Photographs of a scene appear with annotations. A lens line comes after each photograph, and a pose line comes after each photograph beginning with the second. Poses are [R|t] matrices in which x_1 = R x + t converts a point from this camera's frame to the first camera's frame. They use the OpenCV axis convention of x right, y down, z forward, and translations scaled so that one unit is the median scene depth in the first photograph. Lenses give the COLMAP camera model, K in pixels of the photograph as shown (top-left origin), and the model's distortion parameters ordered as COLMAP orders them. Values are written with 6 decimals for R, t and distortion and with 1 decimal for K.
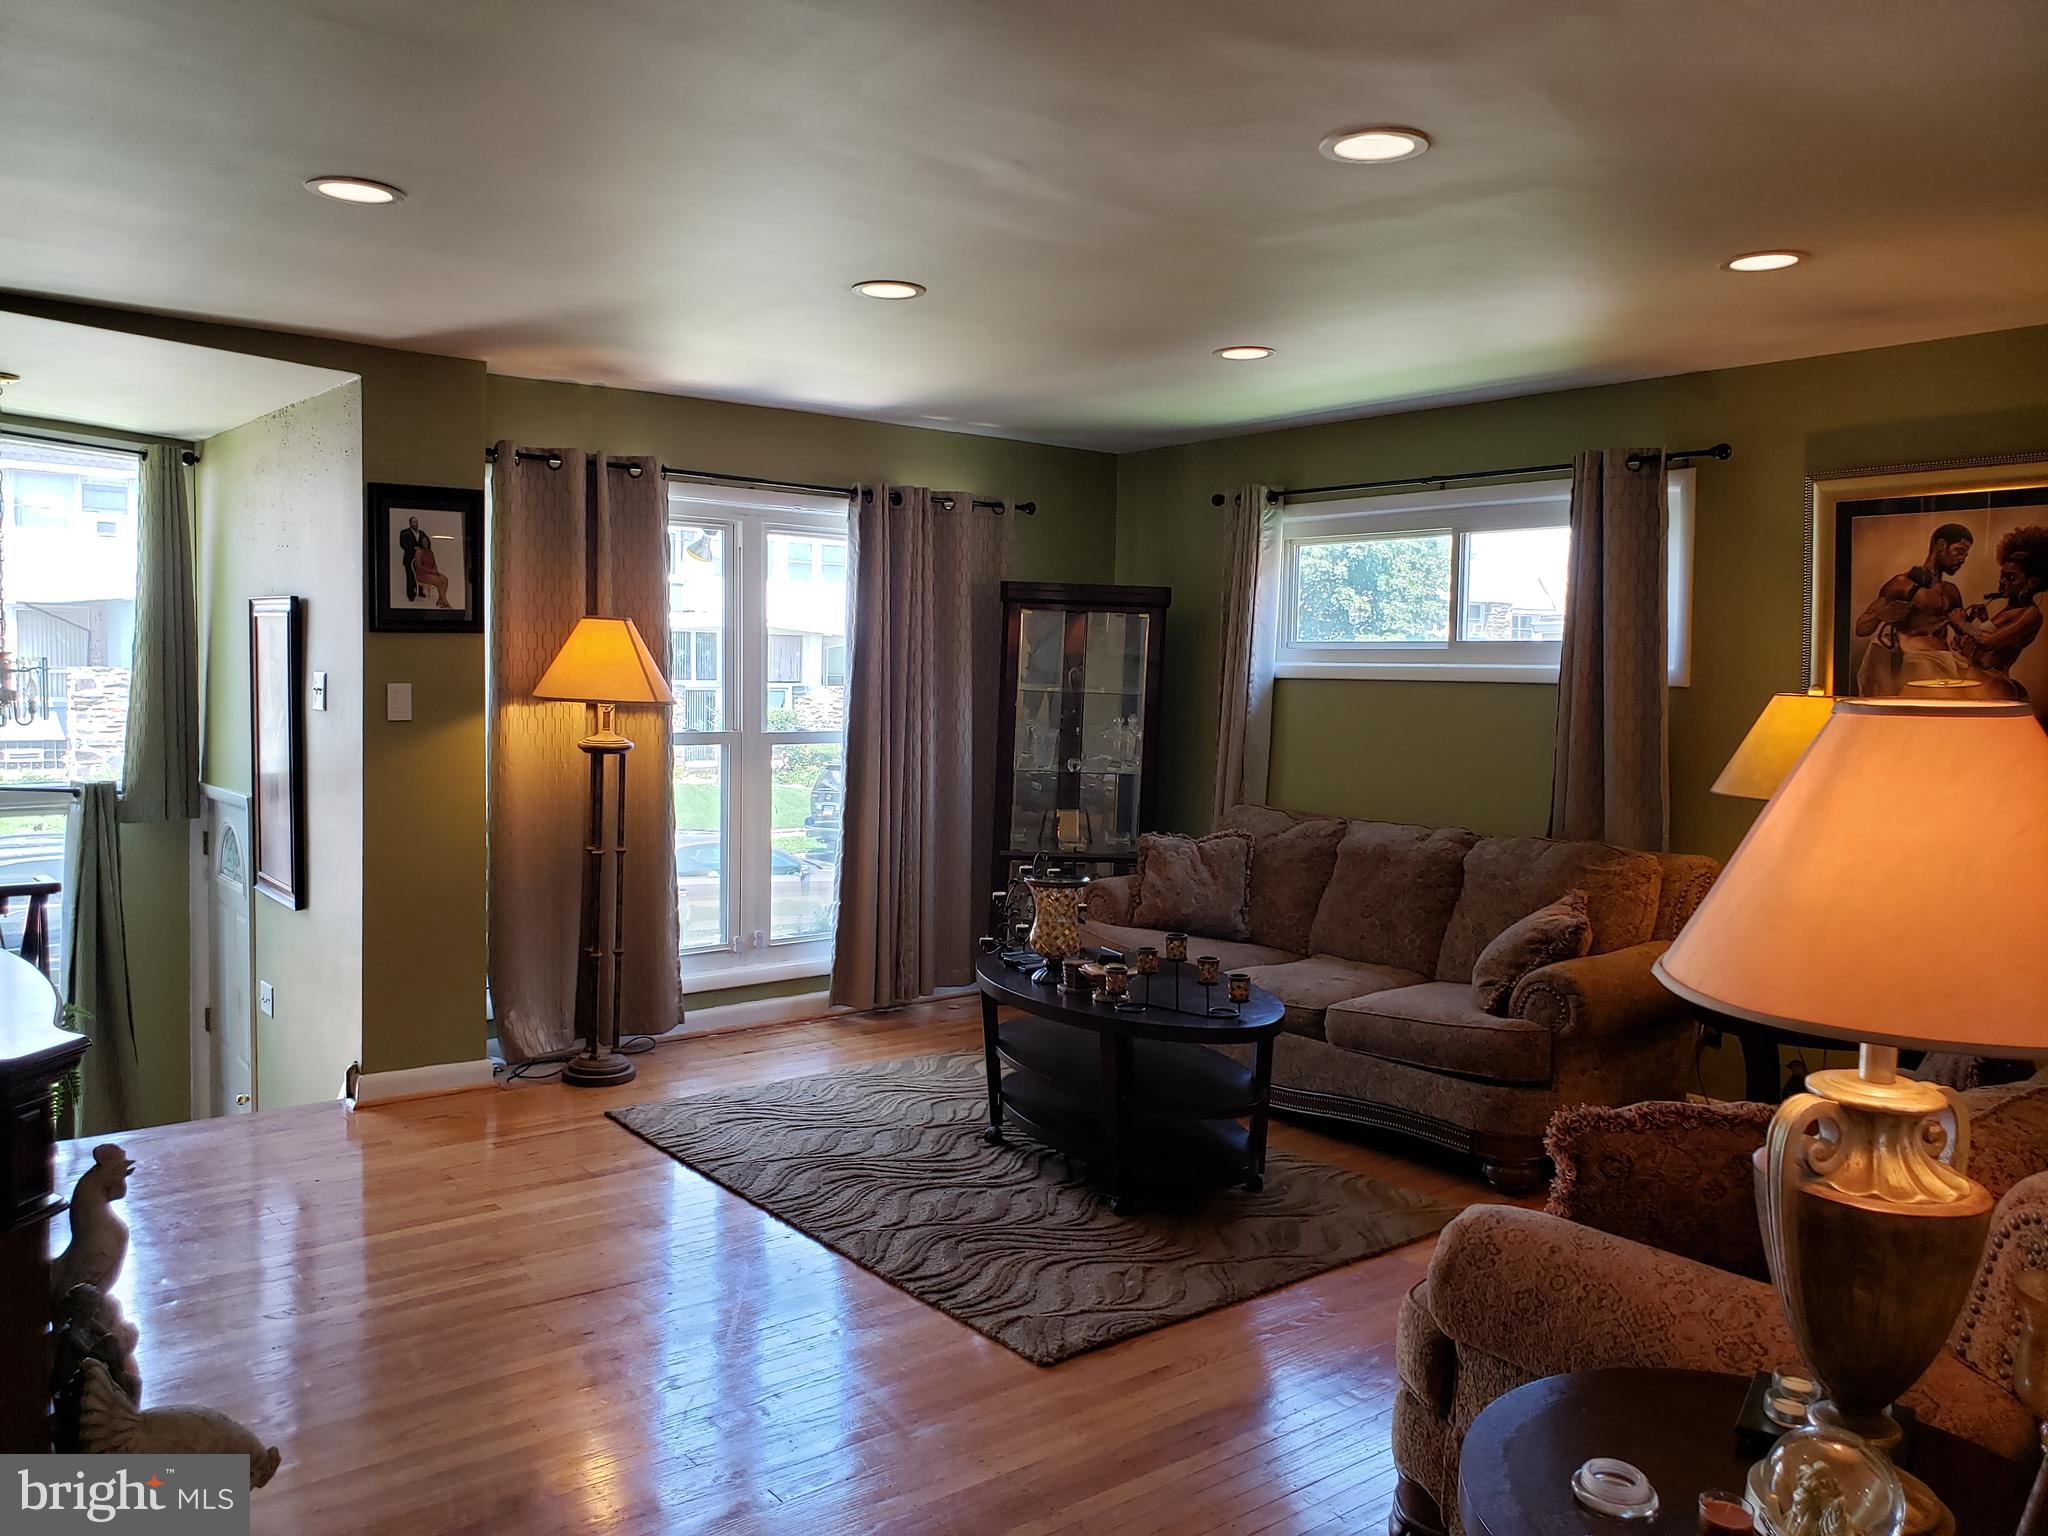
lens RADIAL K [[1589.3, 0, 1043.8], [0, 1589.3, 750.1], [0, 0, 1]] dist [0.083801, -0.080618]
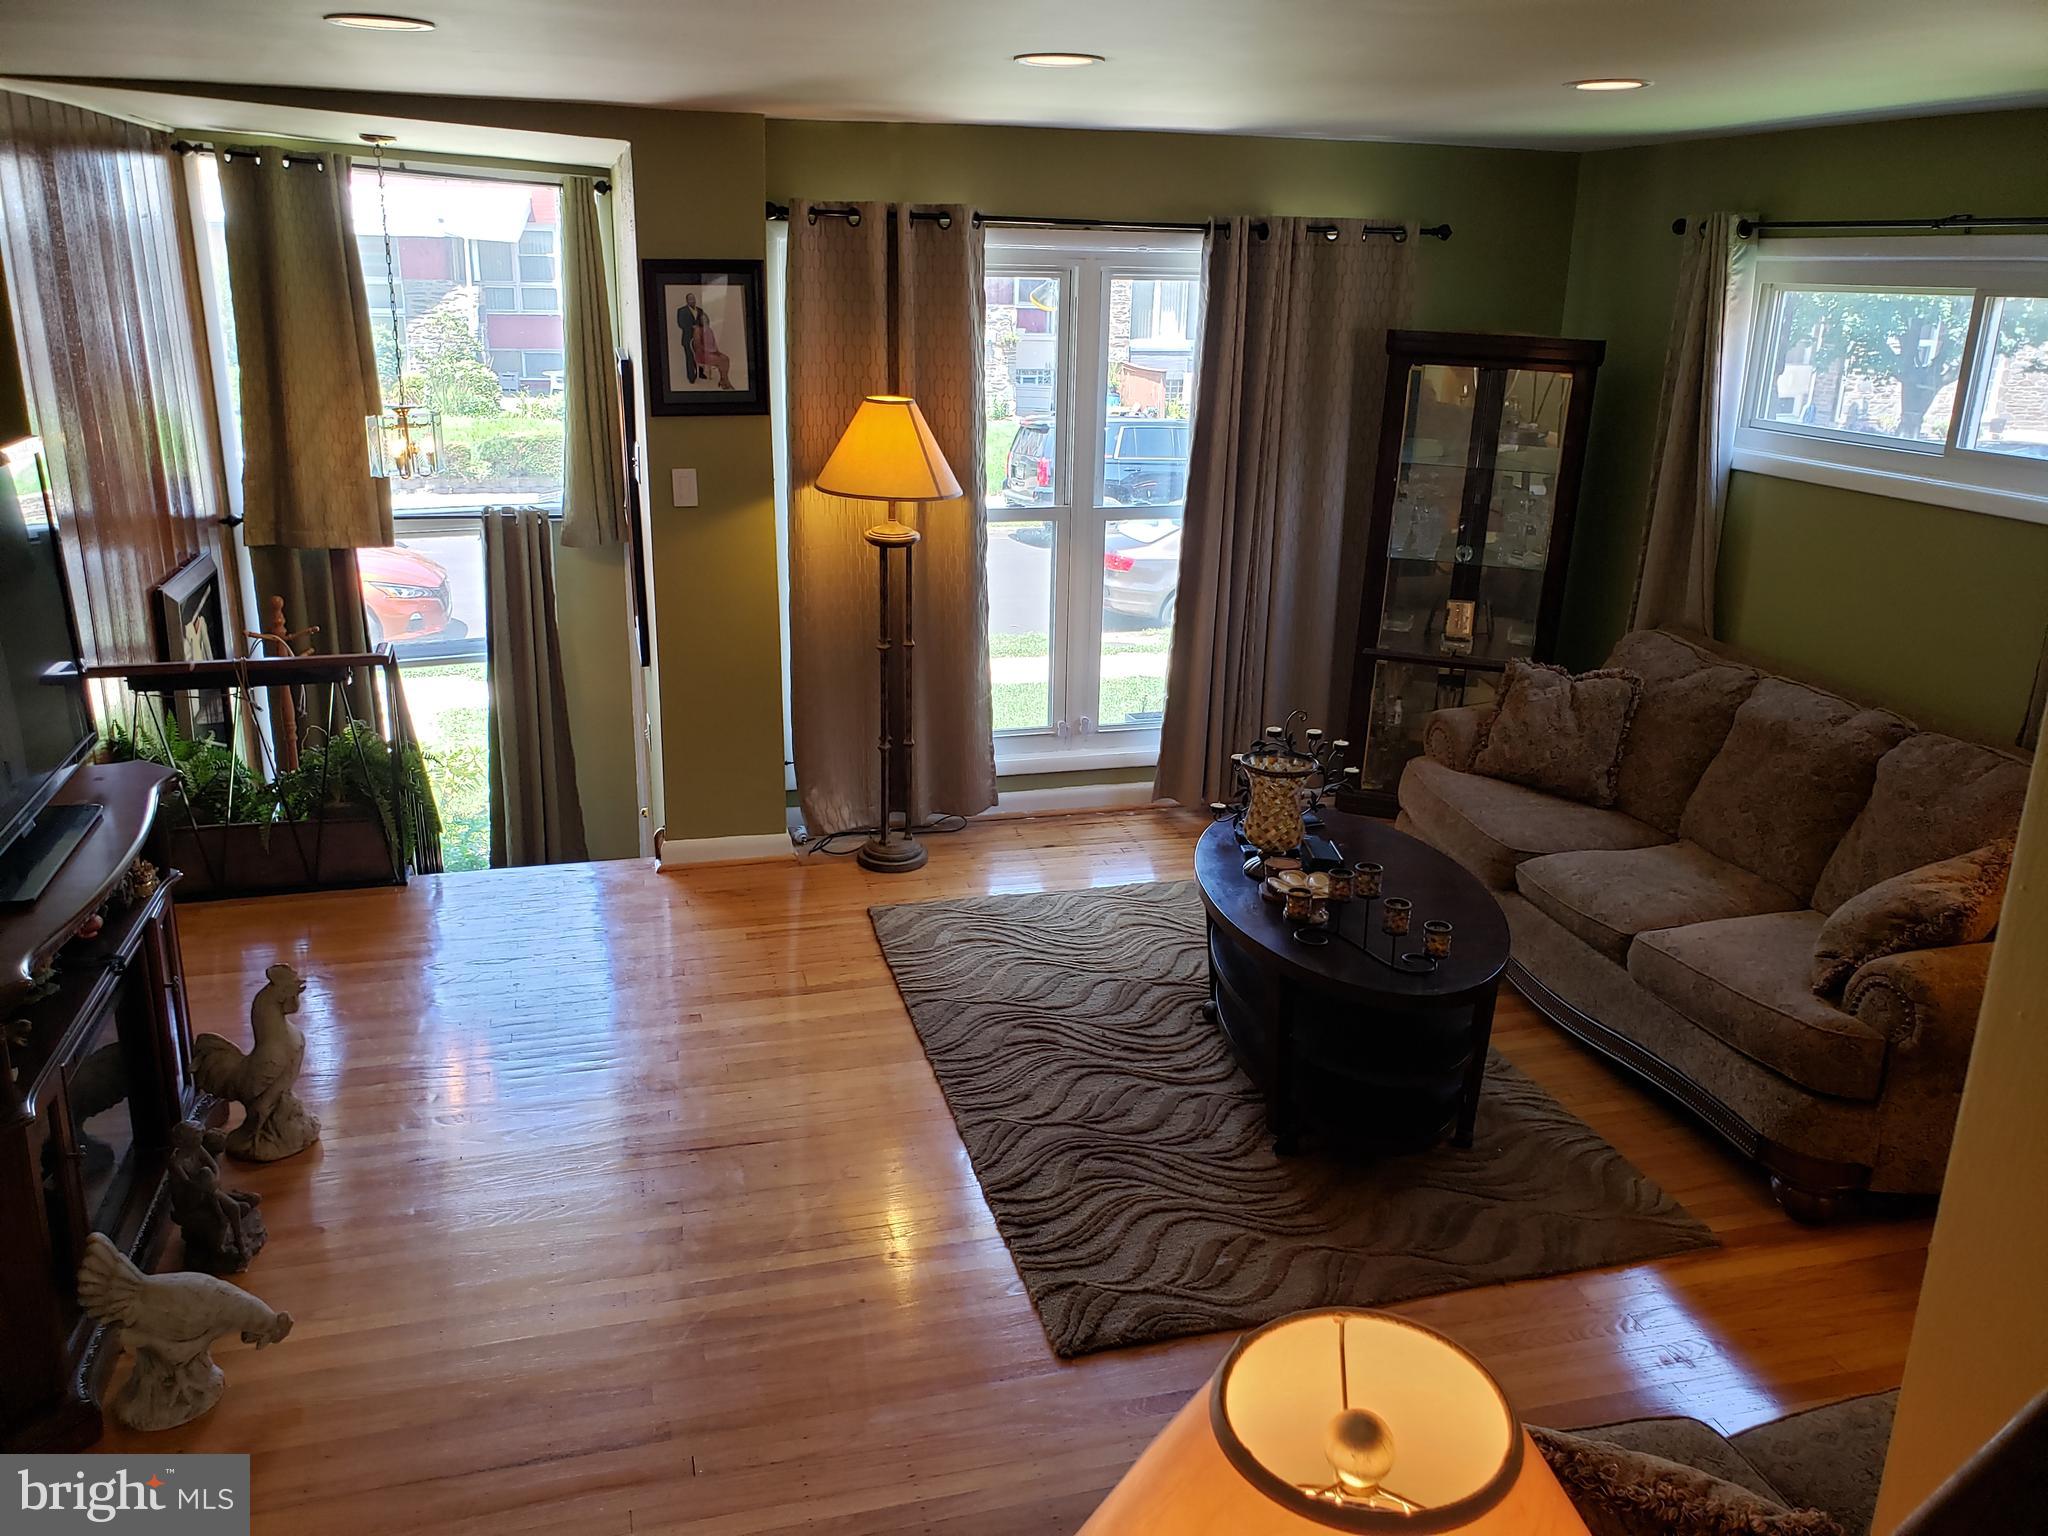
lens RADIAL K [[1589.3, 0, 1024.3], [0, 1589.3, 785.7], [0, 0, 1]] dist [0.083801, -0.080618]
pose [[0.919143, 0.127297, -0.372790, 0.172867], [-0.029445, 0.965902, 0.257230, -0.105133], [0.392823, -0.225454, 0.891550, 0.145674]]
